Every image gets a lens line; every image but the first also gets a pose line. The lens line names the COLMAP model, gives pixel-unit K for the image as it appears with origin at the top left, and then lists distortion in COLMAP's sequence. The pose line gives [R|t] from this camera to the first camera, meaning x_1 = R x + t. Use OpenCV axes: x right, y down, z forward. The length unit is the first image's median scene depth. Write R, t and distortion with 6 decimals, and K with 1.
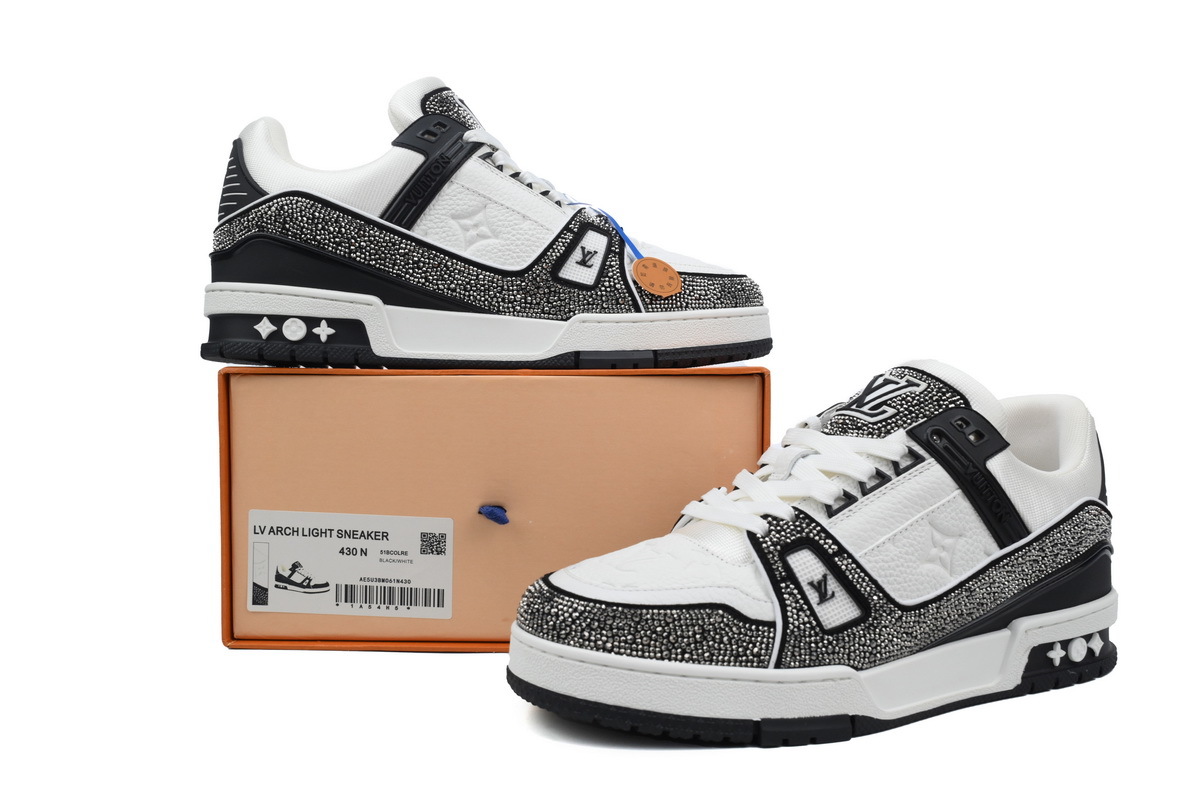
lens RADIAL K [[1030.6, 0, 599.5], [0, 1030.6, 397.9], [0, 0, 1]] dist [0.013731, 0.002631]
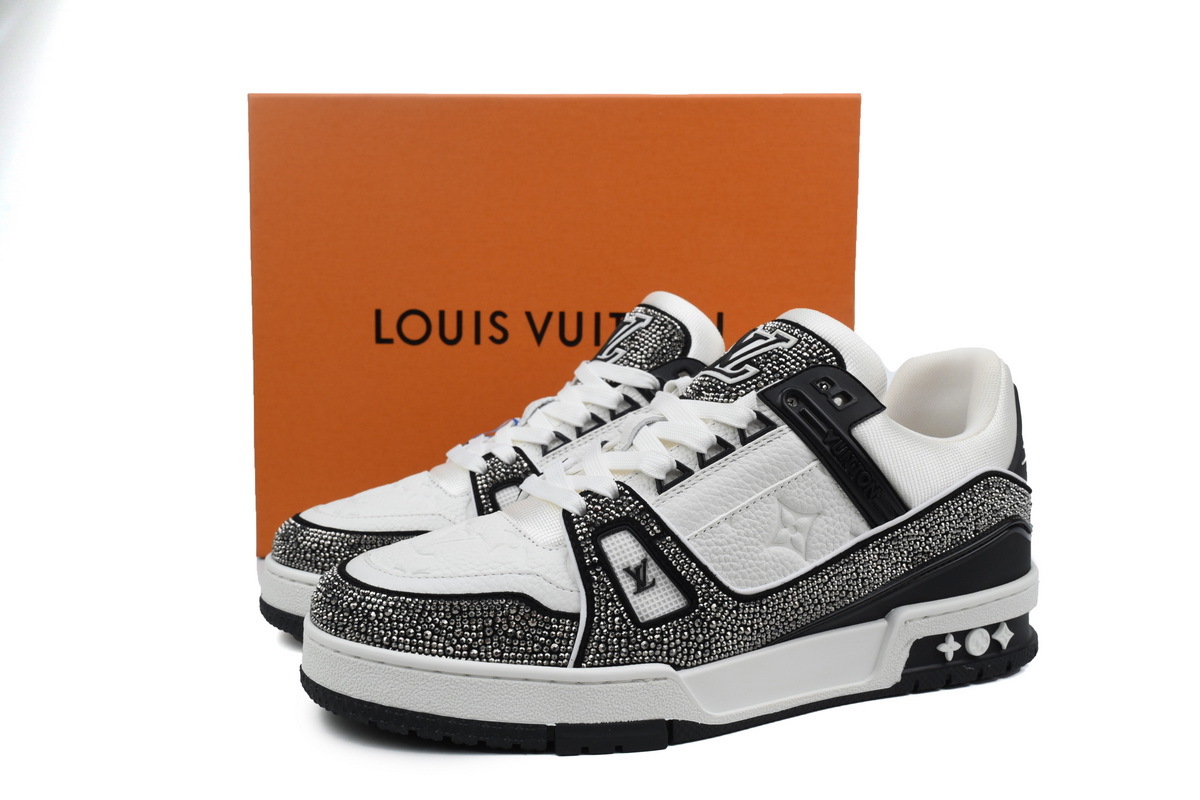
lens RADIAL K [[1030.6, 0, 601.4], [0, 1030.6, 398.8], [0, 0, 1]] dist [0.013731, 0.002631]
pose [[0.995470, -0.011670, -0.094359, 0.258397], [0.015586, 0.999043, 0.040876, -0.001140], [0.093791, -0.042162, 0.994699, 0.129570]]
